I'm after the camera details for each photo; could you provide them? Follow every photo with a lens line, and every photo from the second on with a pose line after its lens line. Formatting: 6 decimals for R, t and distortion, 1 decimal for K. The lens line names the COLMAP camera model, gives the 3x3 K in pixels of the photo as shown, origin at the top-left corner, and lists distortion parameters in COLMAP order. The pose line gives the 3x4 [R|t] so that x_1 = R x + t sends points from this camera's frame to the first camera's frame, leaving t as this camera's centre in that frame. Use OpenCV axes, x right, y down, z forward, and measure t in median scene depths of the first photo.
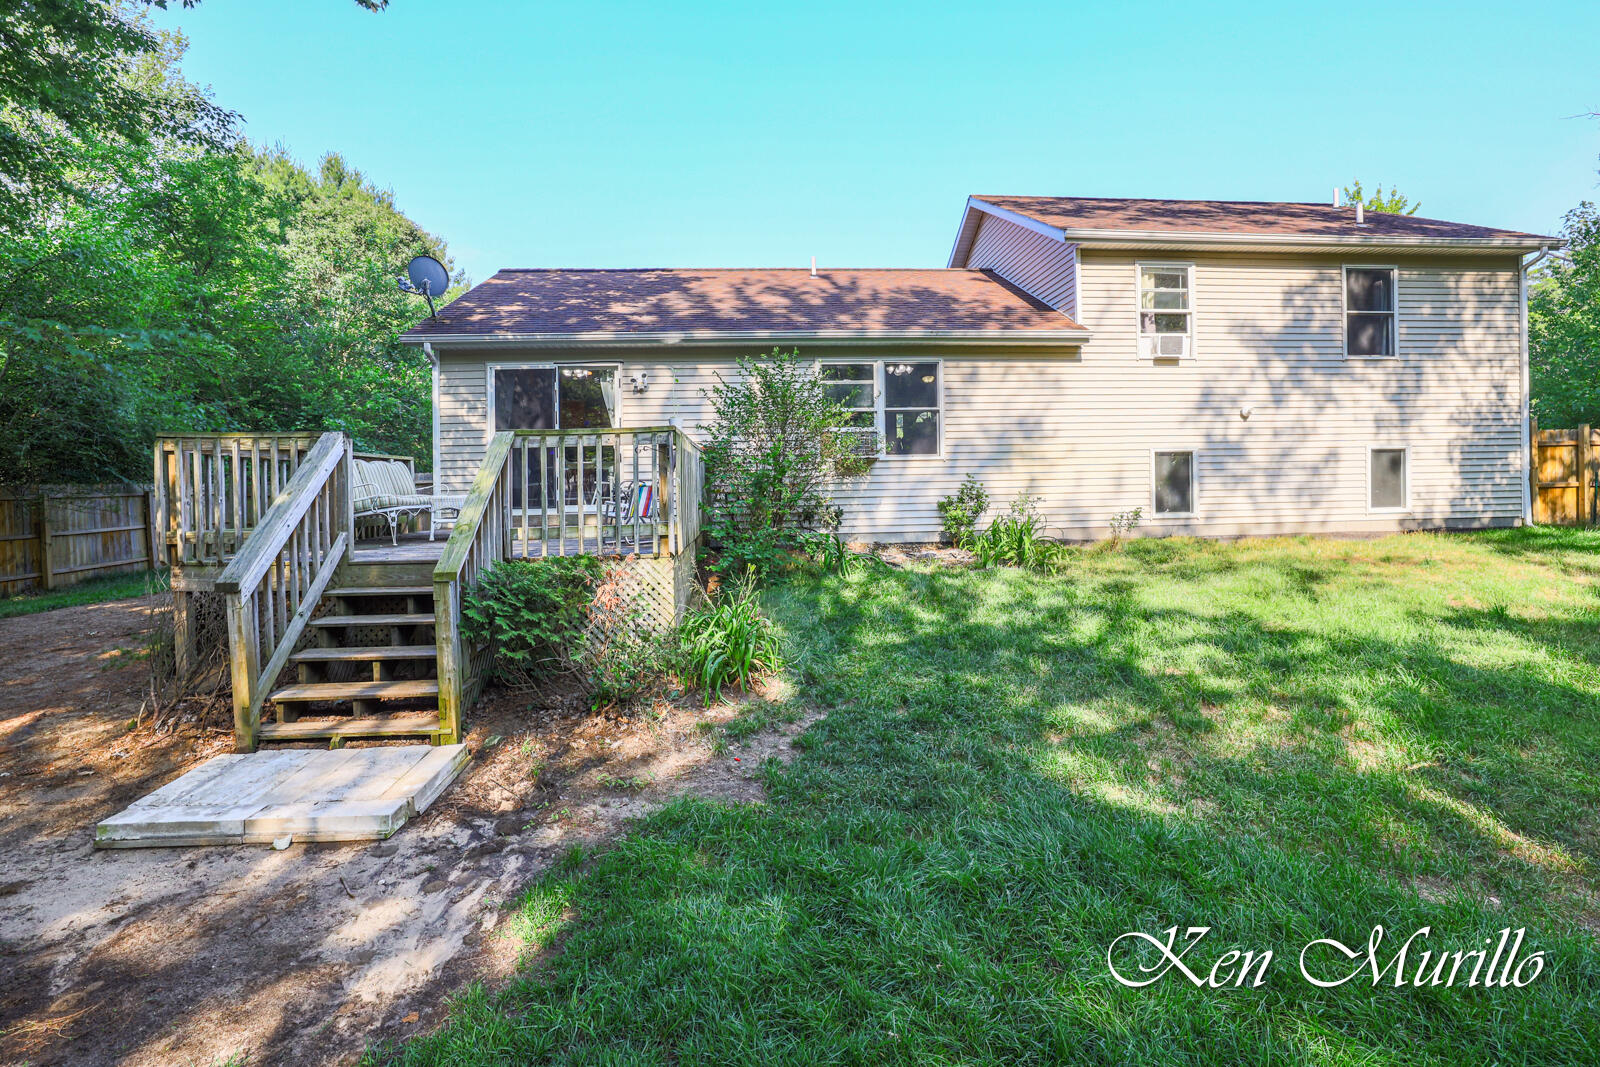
lens RADIAL K [[736.3, 0, 792.8], [0, 736.3, 509.2], [0, 0, 1]] dist [-0.049307, 0.017289]
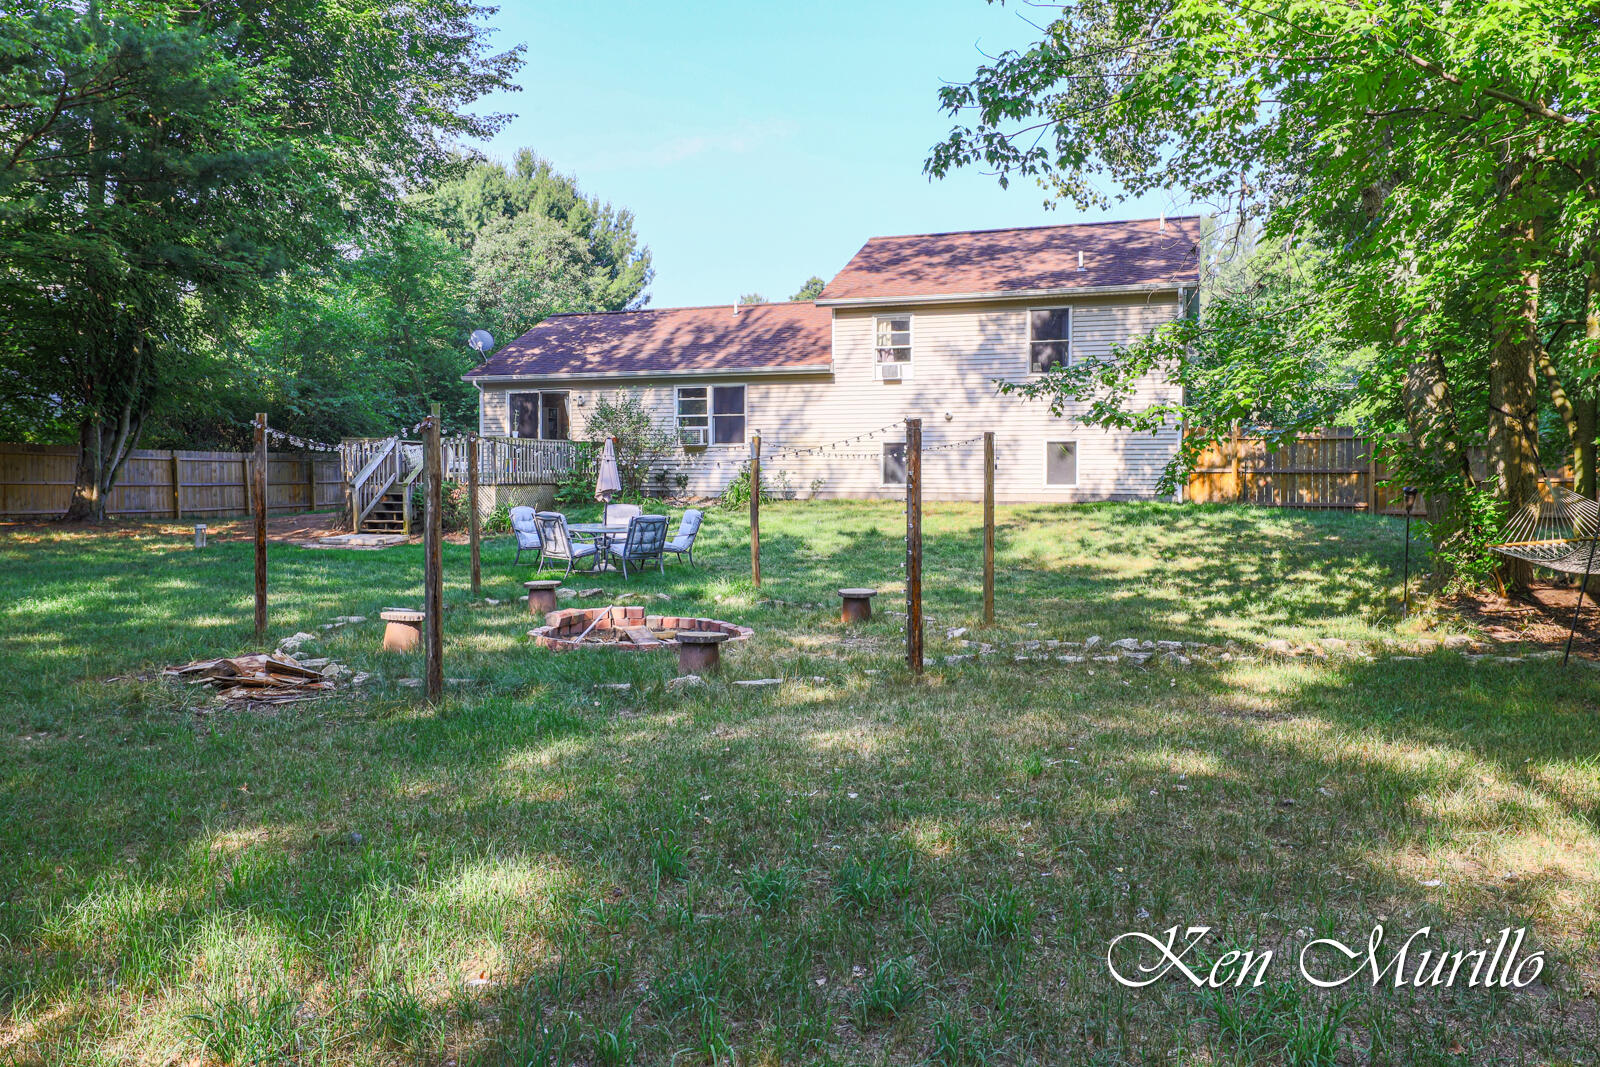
lens RADIAL K [[1054.1, 0, 800.0], [0, 1054.1, 533.5], [0, 0, 1]] dist [-0.001005, -0.000113]
pose [[0.929197, 0.040401, -0.367370, 1.144192], [-0.029593, 0.998949, 0.035009, 0.036950], [0.368398, -0.021659, 0.929416, -1.080518]]
